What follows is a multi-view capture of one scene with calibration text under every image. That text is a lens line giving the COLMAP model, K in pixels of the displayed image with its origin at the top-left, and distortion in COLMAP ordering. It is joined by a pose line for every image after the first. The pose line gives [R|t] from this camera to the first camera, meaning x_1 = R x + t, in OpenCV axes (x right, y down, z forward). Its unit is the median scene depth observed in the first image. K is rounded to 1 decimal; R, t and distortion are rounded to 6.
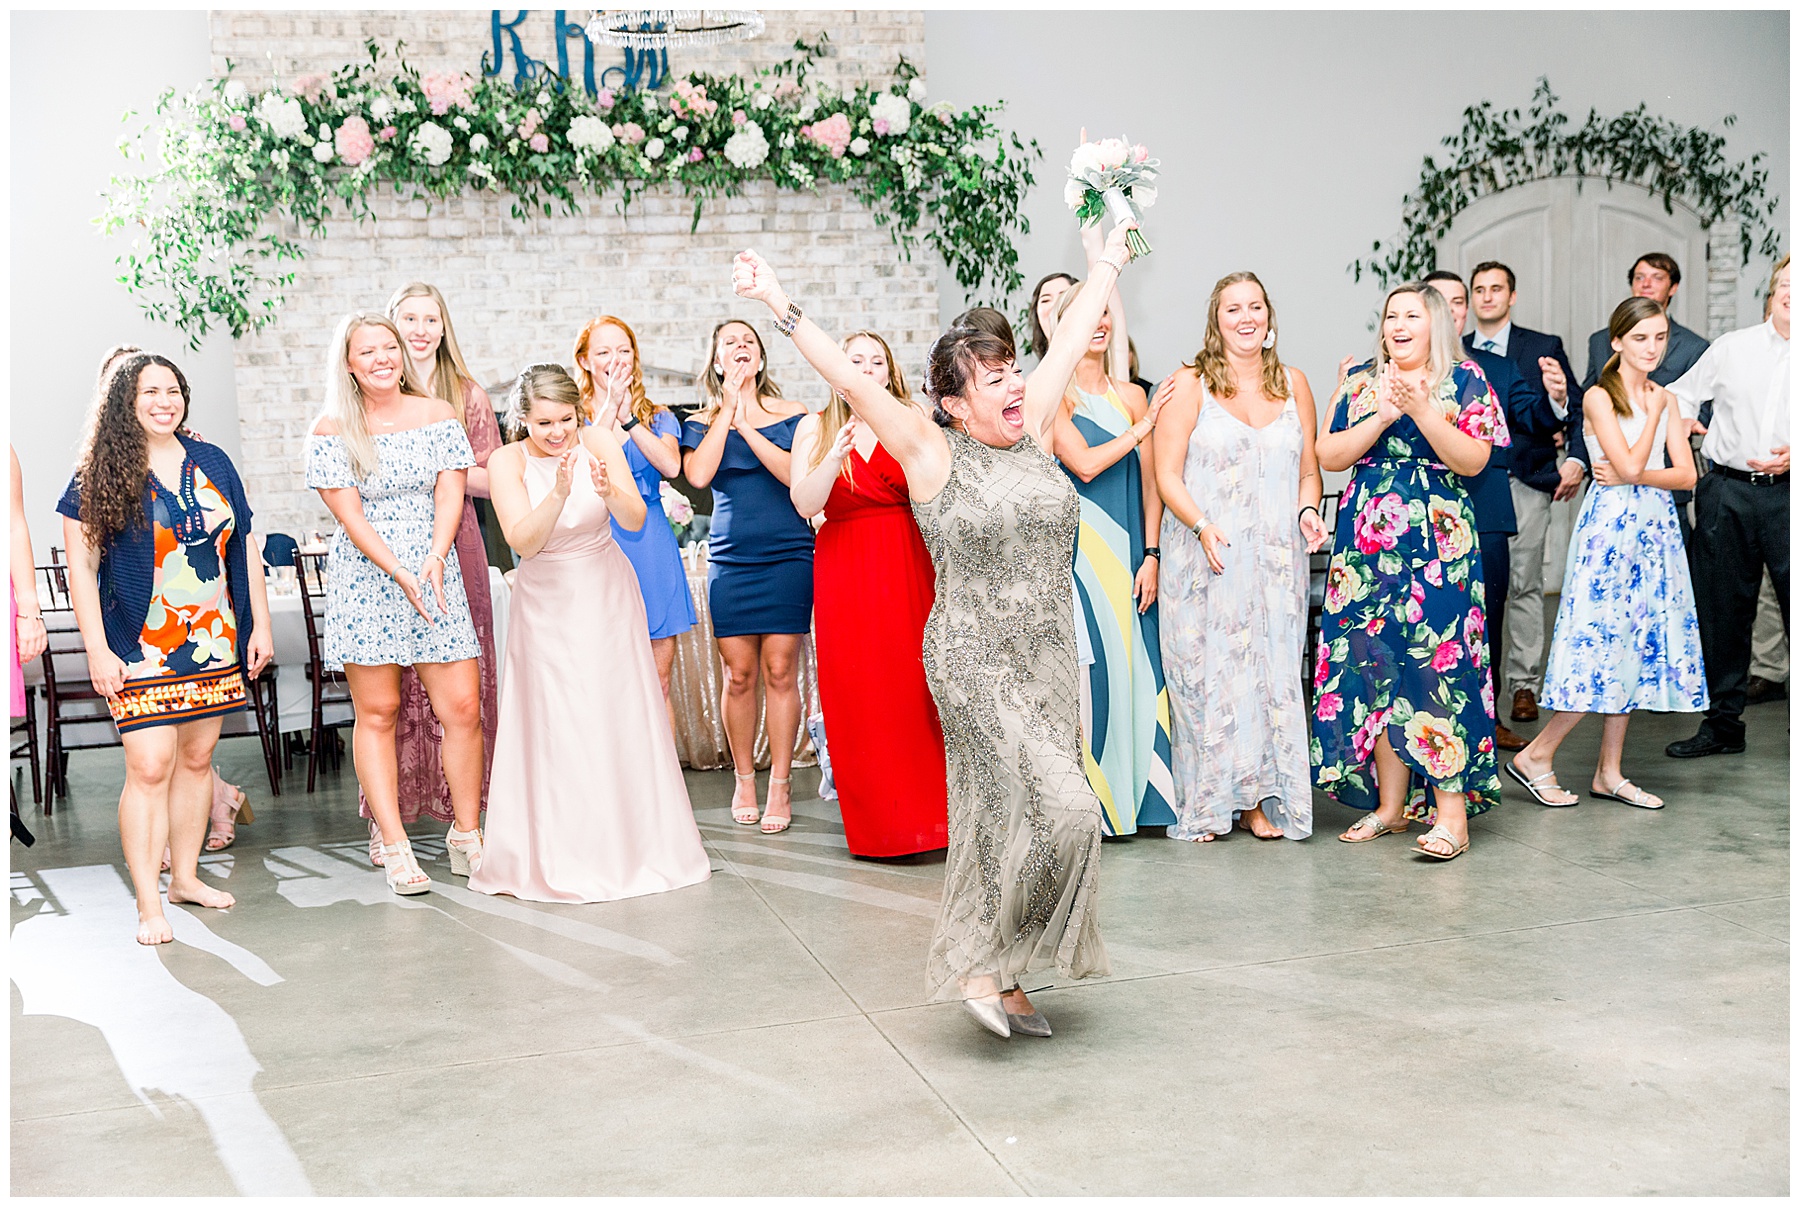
lens RADIAL K [[1983.9, 0, 900.0], [0, 1983.9, 603.5], [0, 0, 1]] dist [0.012332, -0.006506]
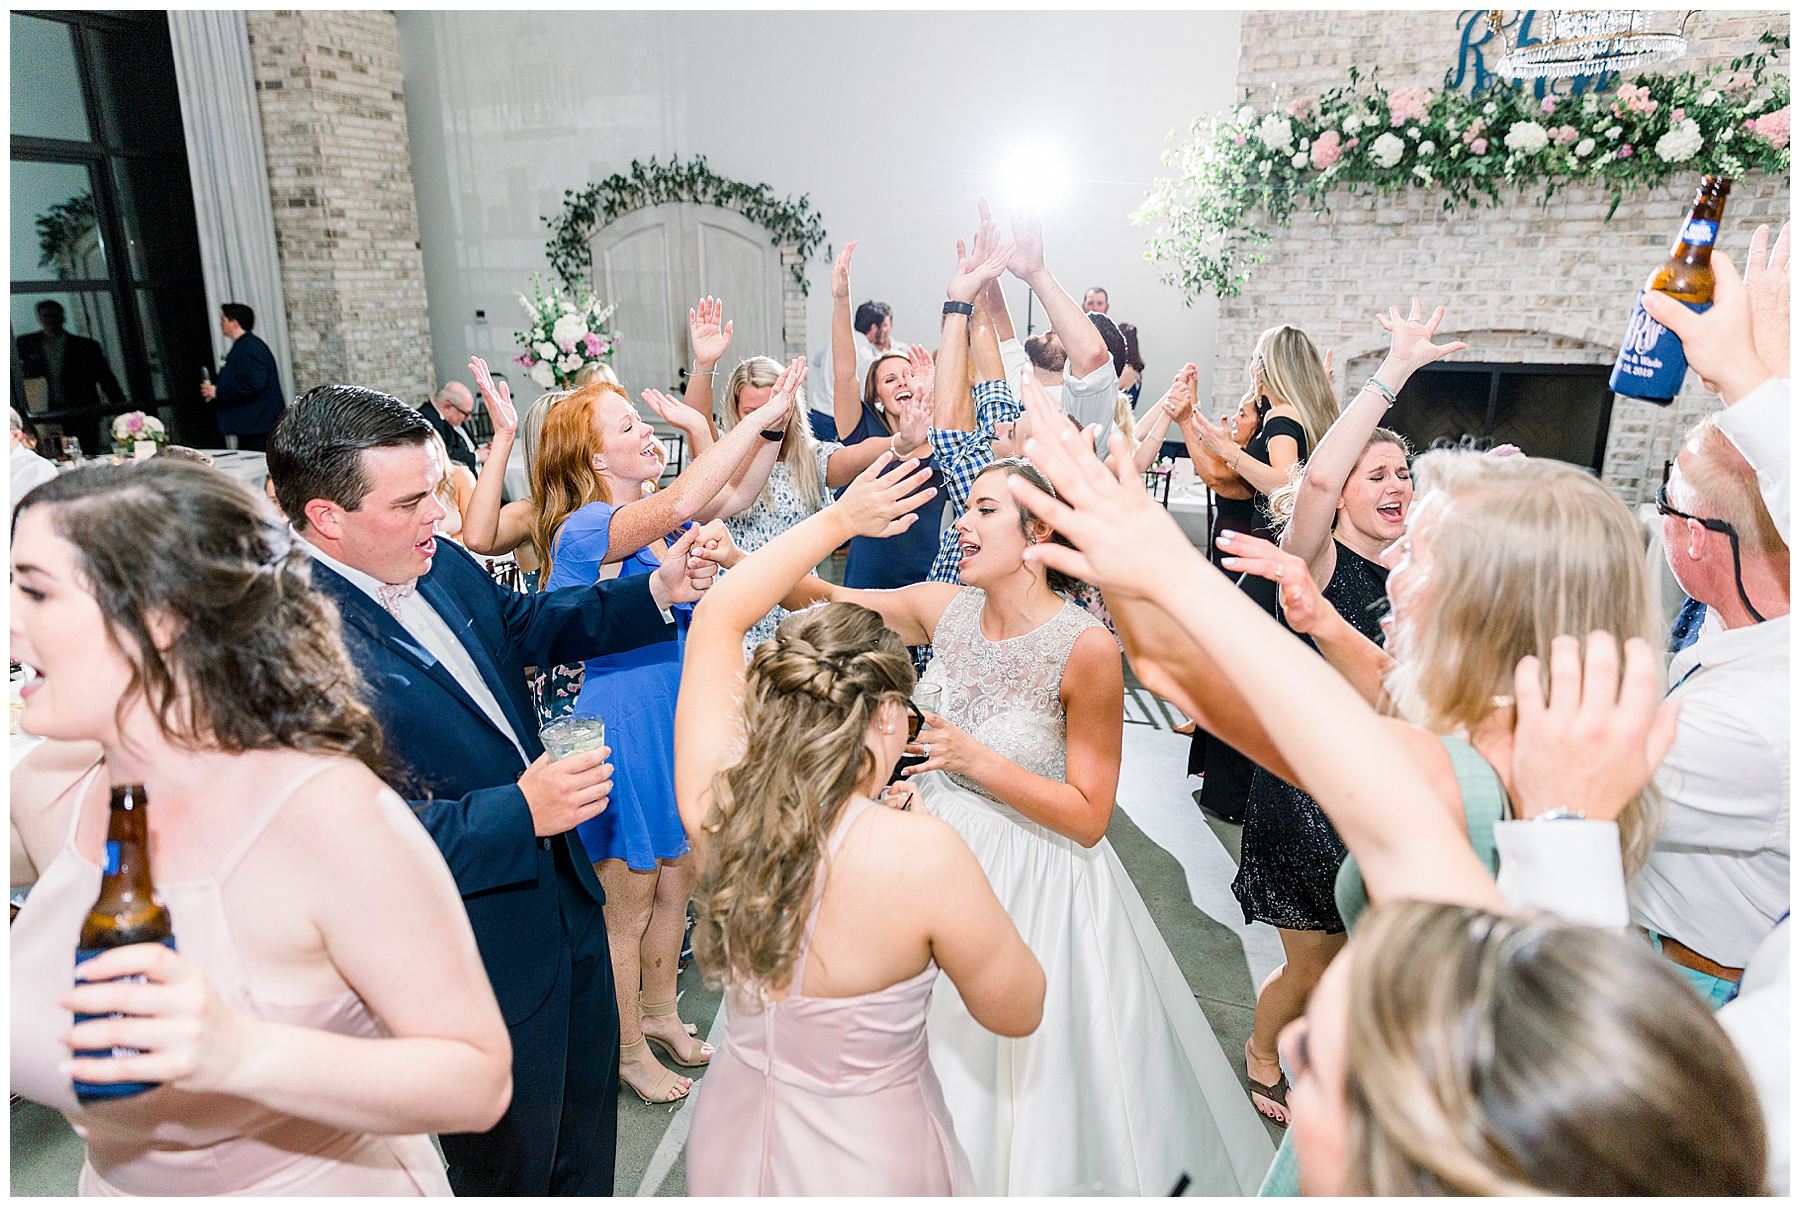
lens RADIAL K [[1177.4, 0, 890.2], [0, 1177.4, 606.0], [0, 0, 1]] dist [0.007203, 0.003212]
pose [[0.777482, 0.207468, -0.593699, 0.028647], [-0.096355, 0.972171, 0.213542, -0.073107], [0.621480, -0.108819, 0.775836, 0.164994]]
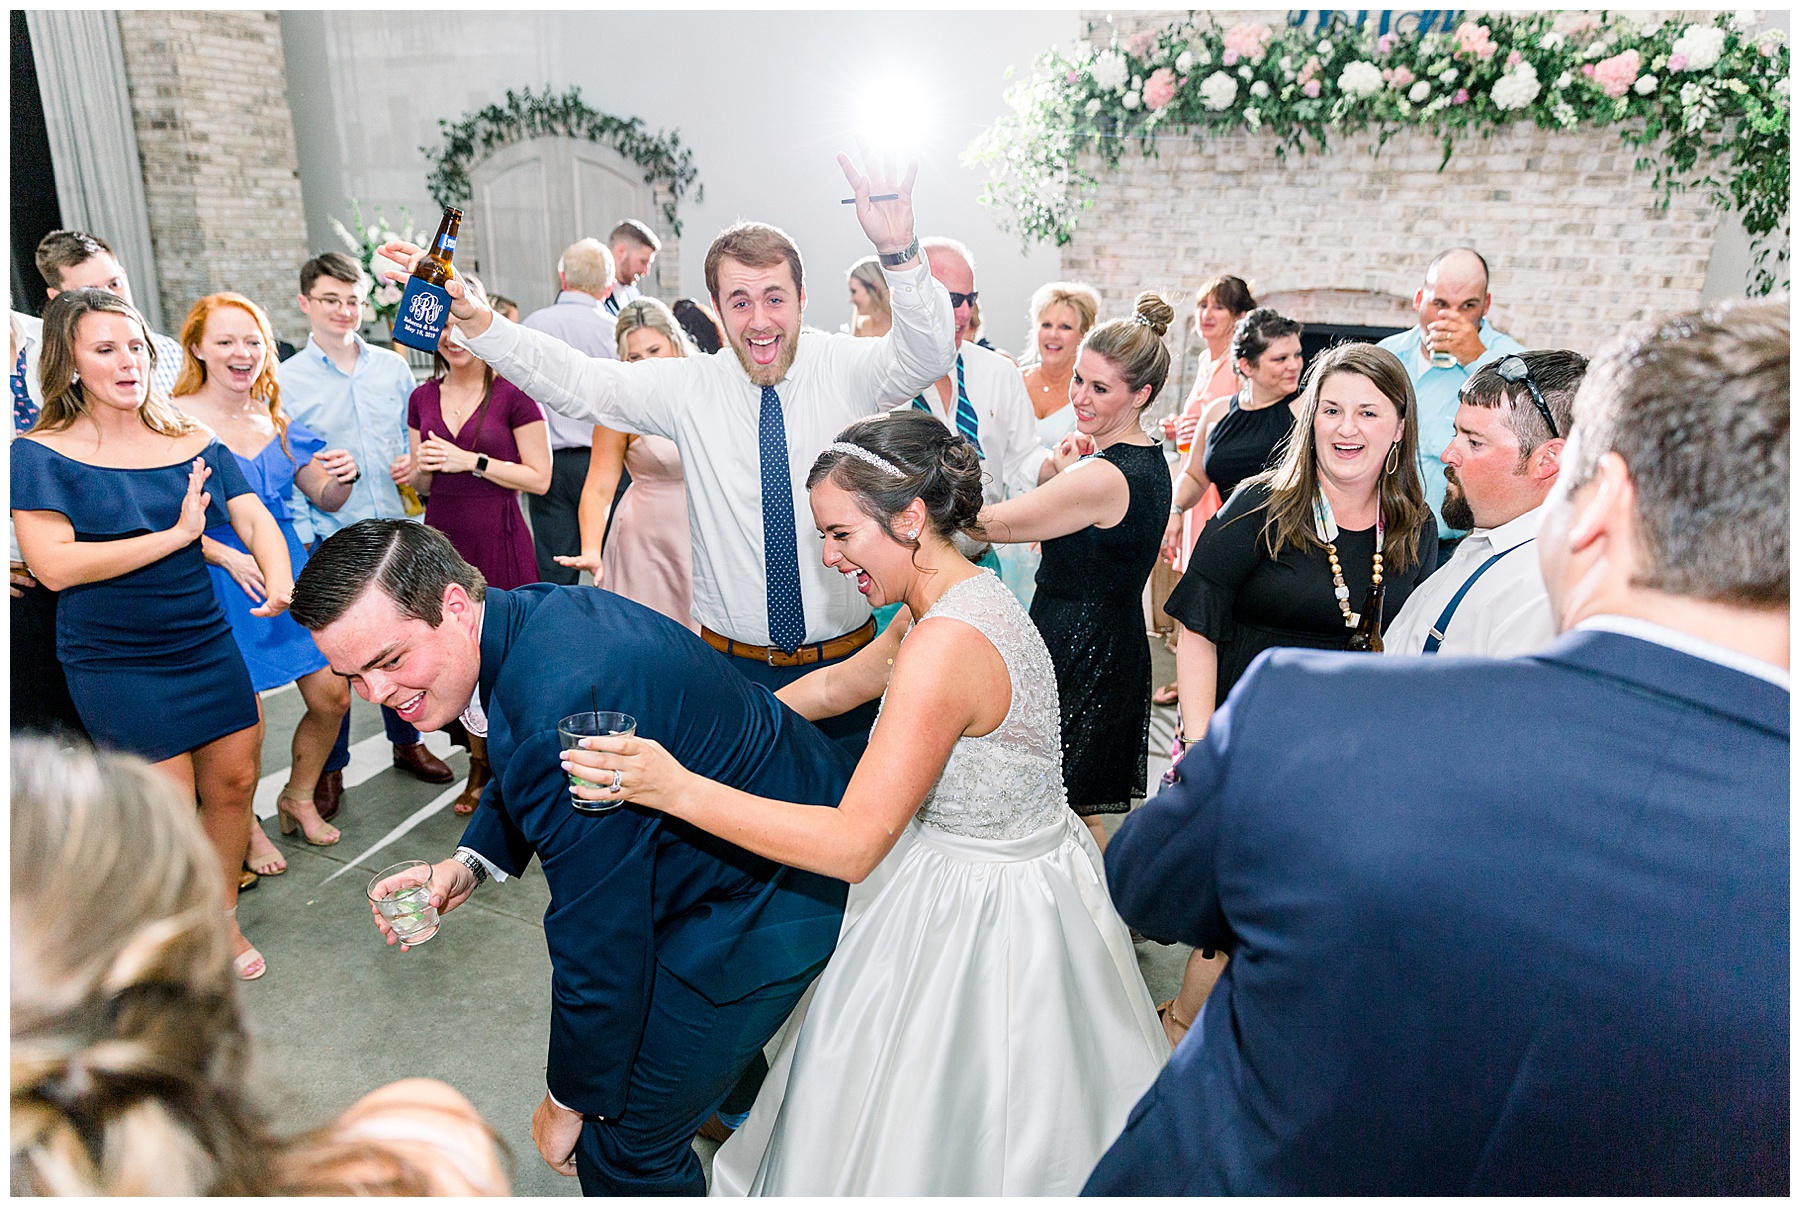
lens RADIAL K [[1177.4, 0, 890.2], [0, 1177.4, 606.0], [0, 0, 1]] dist [0.007203, 0.003212]
pose [[0.750739, 0.255759, -0.609079, 0.124778], [-0.125356, 0.960414, 0.248777, -0.080563], [0.648596, -0.110415, 0.753082, 0.282544]]
